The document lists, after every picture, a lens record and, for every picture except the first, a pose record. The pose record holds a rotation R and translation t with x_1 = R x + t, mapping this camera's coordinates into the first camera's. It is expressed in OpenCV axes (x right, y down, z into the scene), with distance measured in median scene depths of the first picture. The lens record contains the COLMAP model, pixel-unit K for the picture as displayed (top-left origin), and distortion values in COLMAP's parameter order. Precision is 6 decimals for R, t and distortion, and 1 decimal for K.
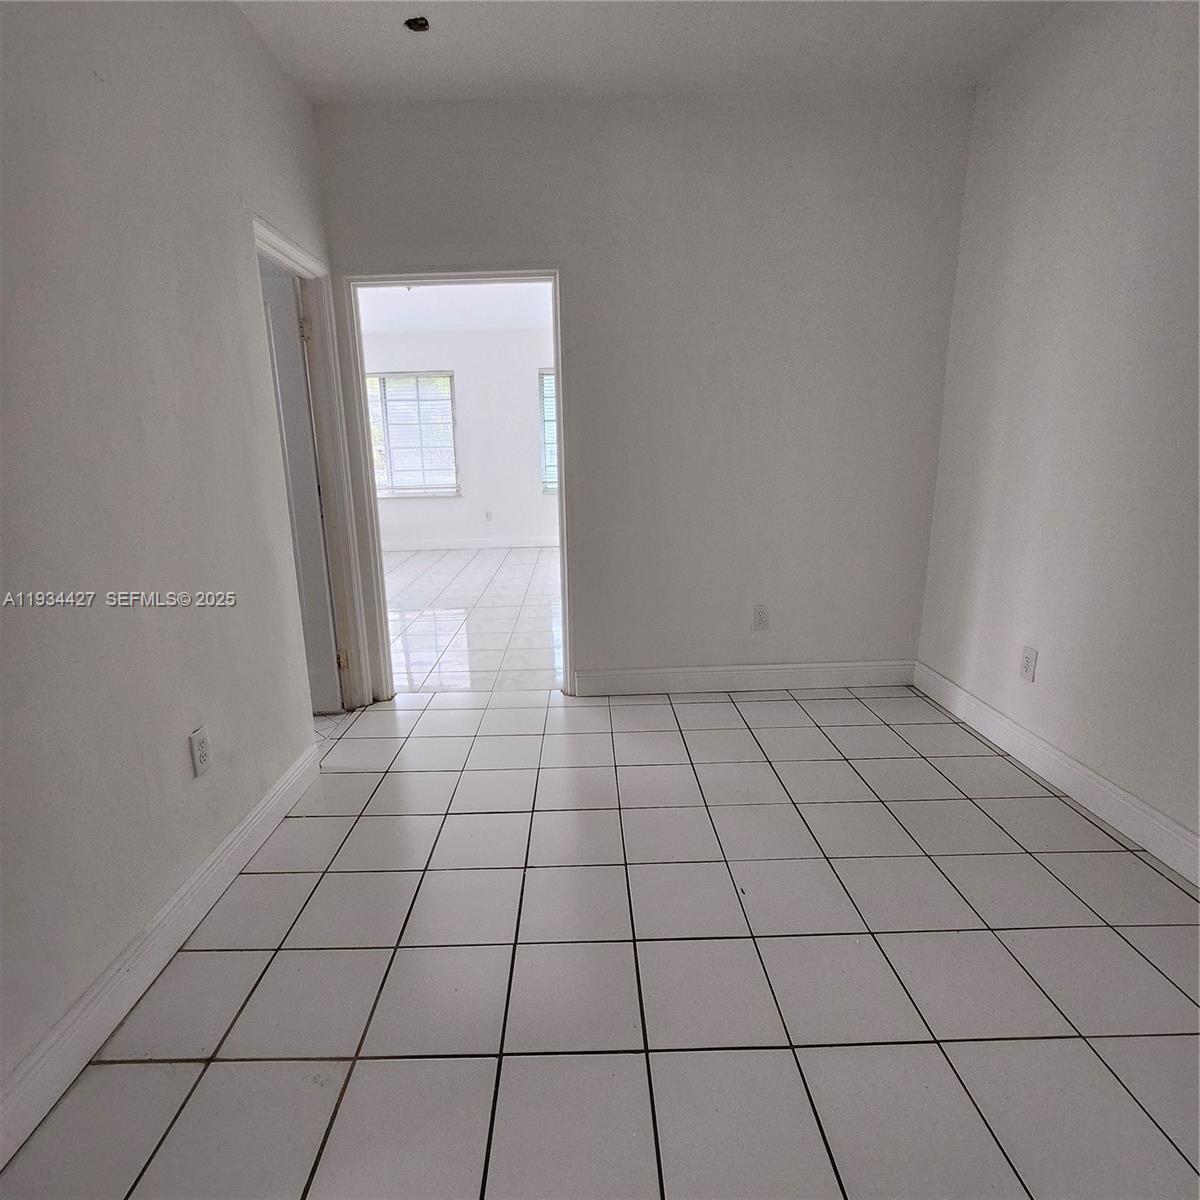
lens RADIAL K [[625.6, 0, 622.3], [0, 625.6, 603.5], [0, 0, 1]] dist [-0.003407, 0.001986]
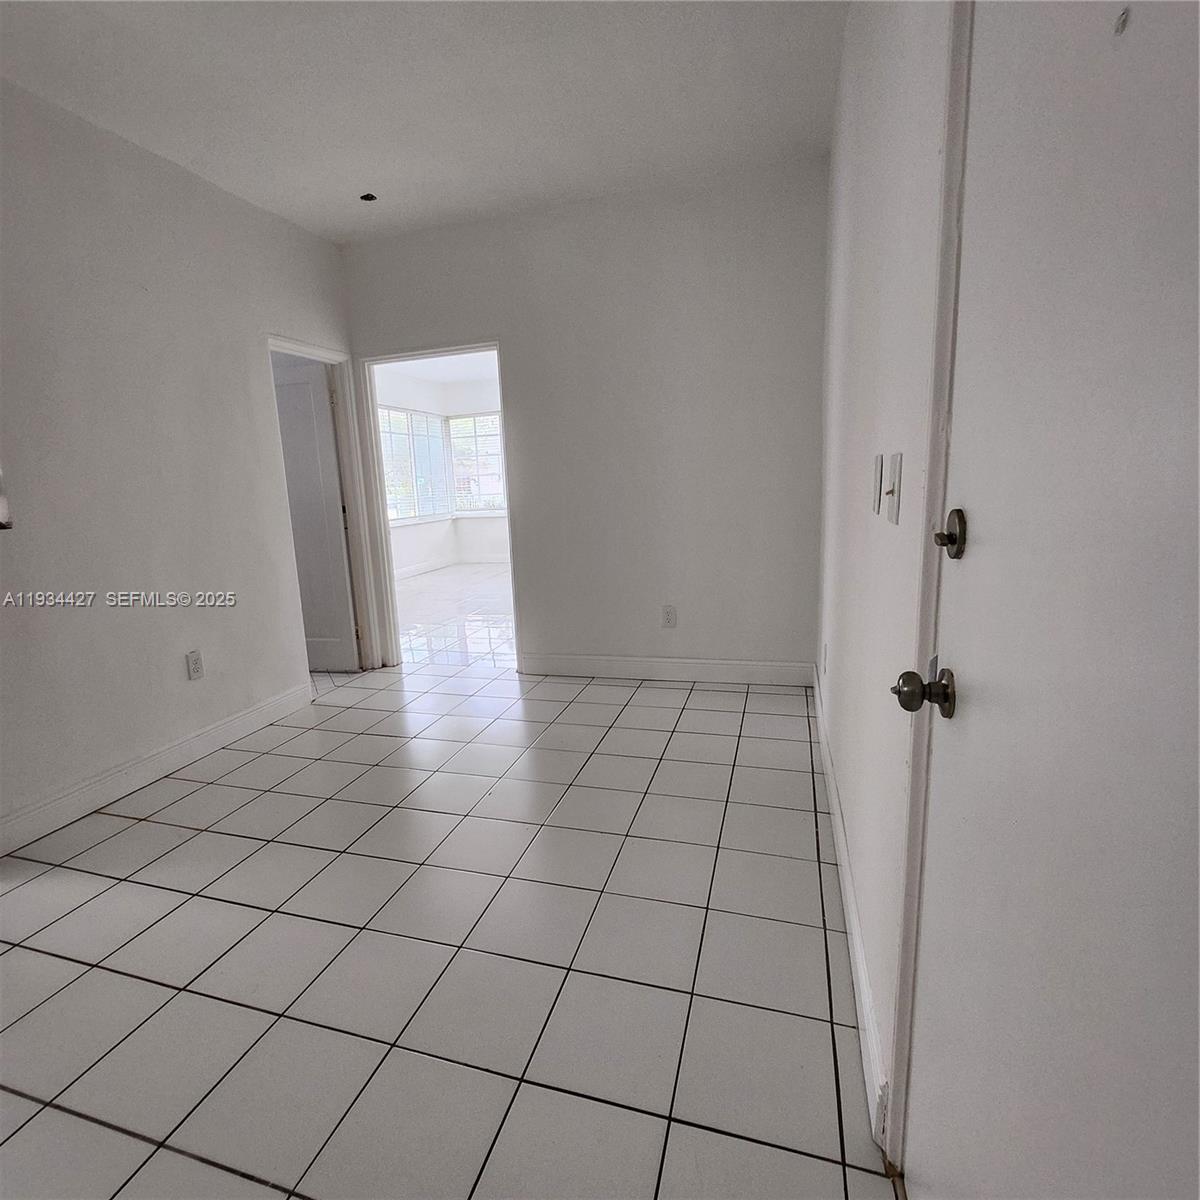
lens RADIAL K [[625.6, 0, 607.3], [0, 625.6, 604.9], [0, 0, 1]] dist [-0.003407, 0.001986]
pose [[0.954129, 0.039508, -0.296777, 0.484766], [-0.047738, 0.998649, -0.020533, 0.031797], [0.295565, 0.033759, 0.954726, -0.153197]]
